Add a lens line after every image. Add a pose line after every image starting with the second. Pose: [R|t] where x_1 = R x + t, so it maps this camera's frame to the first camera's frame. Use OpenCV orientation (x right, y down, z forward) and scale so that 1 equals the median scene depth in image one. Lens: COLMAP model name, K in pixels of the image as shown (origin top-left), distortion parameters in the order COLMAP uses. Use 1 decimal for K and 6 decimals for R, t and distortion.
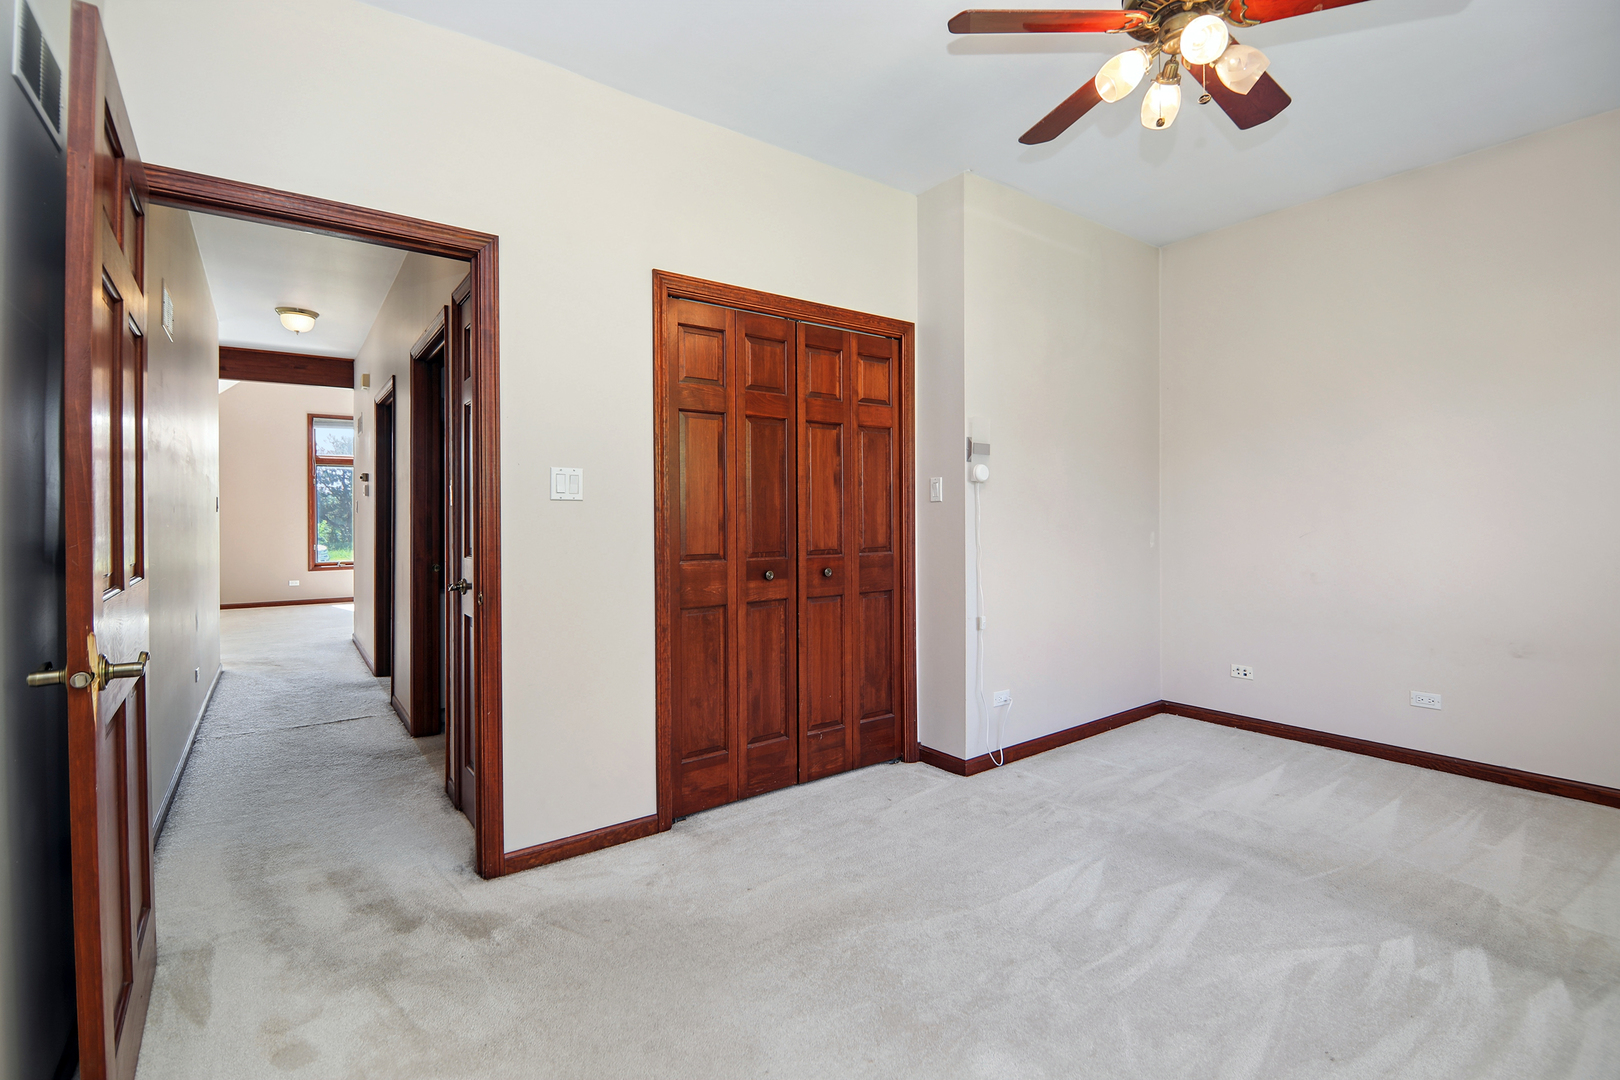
lens RADIAL K [[732.3, 0, 814.2], [0, 732.3, 527.2], [0, 0, 1]] dist [-0.008194, -0.006375]
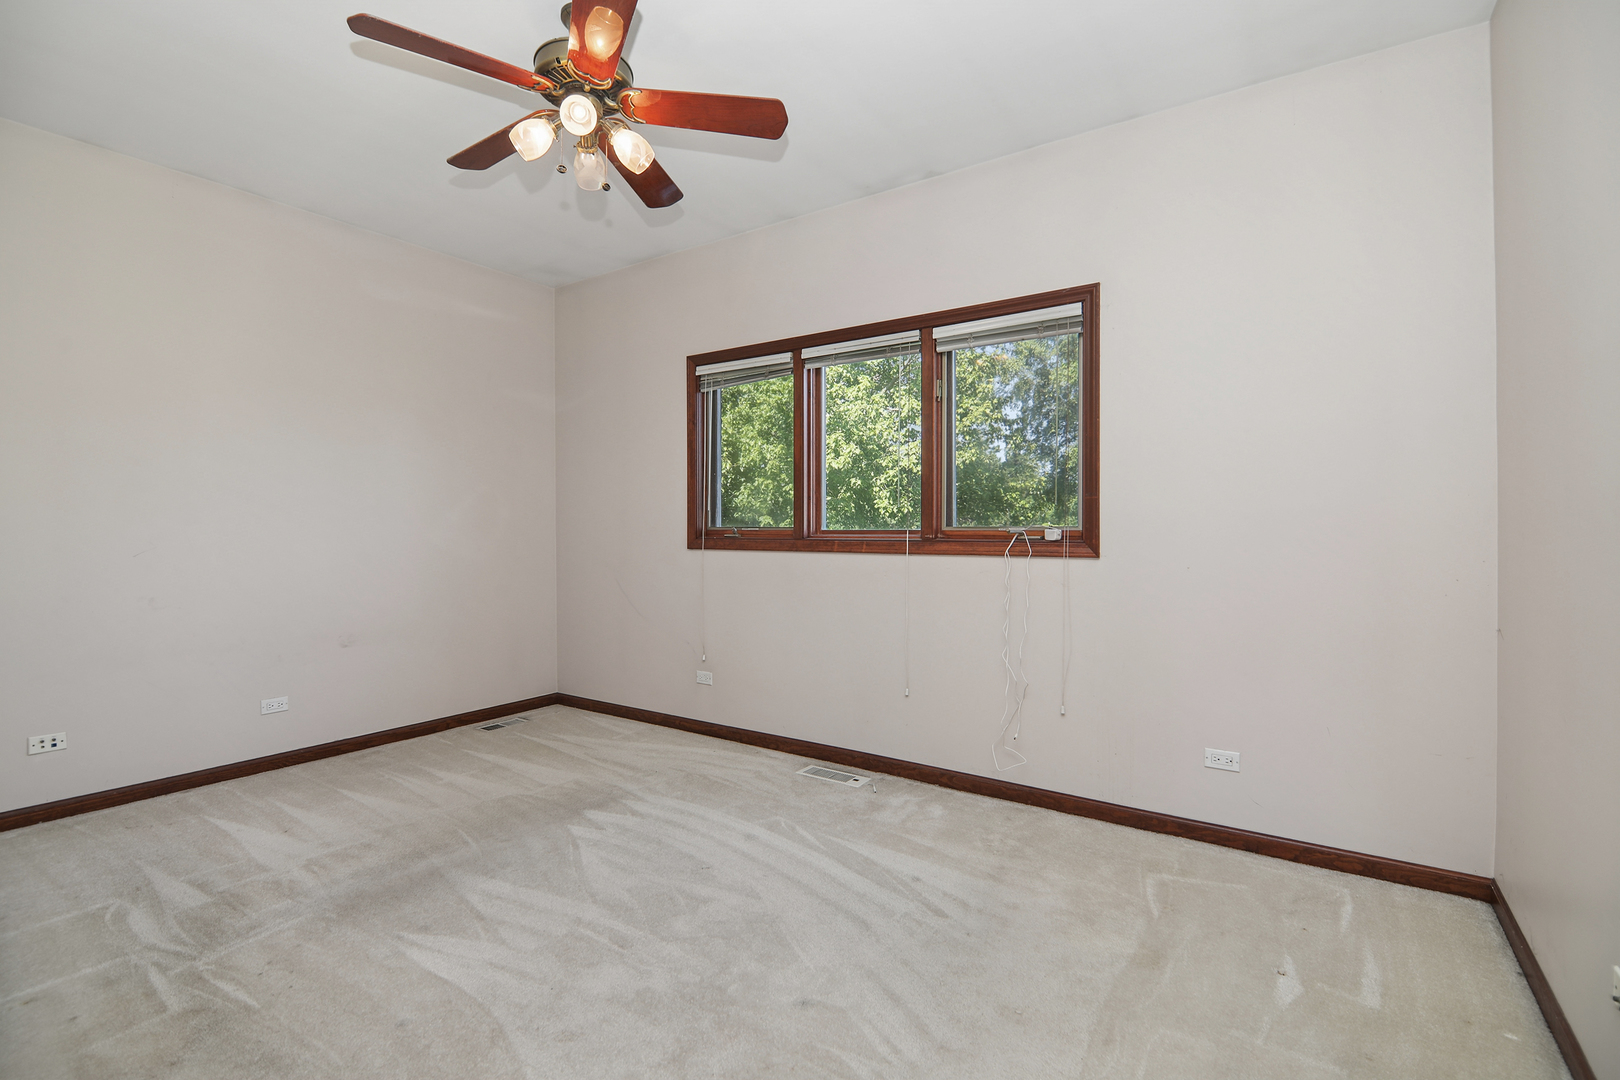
lens RADIAL K [[732.3, 0, 814.0], [0, 732.3, 534.5], [0, 0, 1]] dist [-0.008194, -0.006375]
pose [[-0.327193, -0.003414, 0.944951, -0.484598], [0.013813, 0.999869, 0.008395, -0.010162], [-0.944857, 0.015799, -0.327103, 0.697440]]
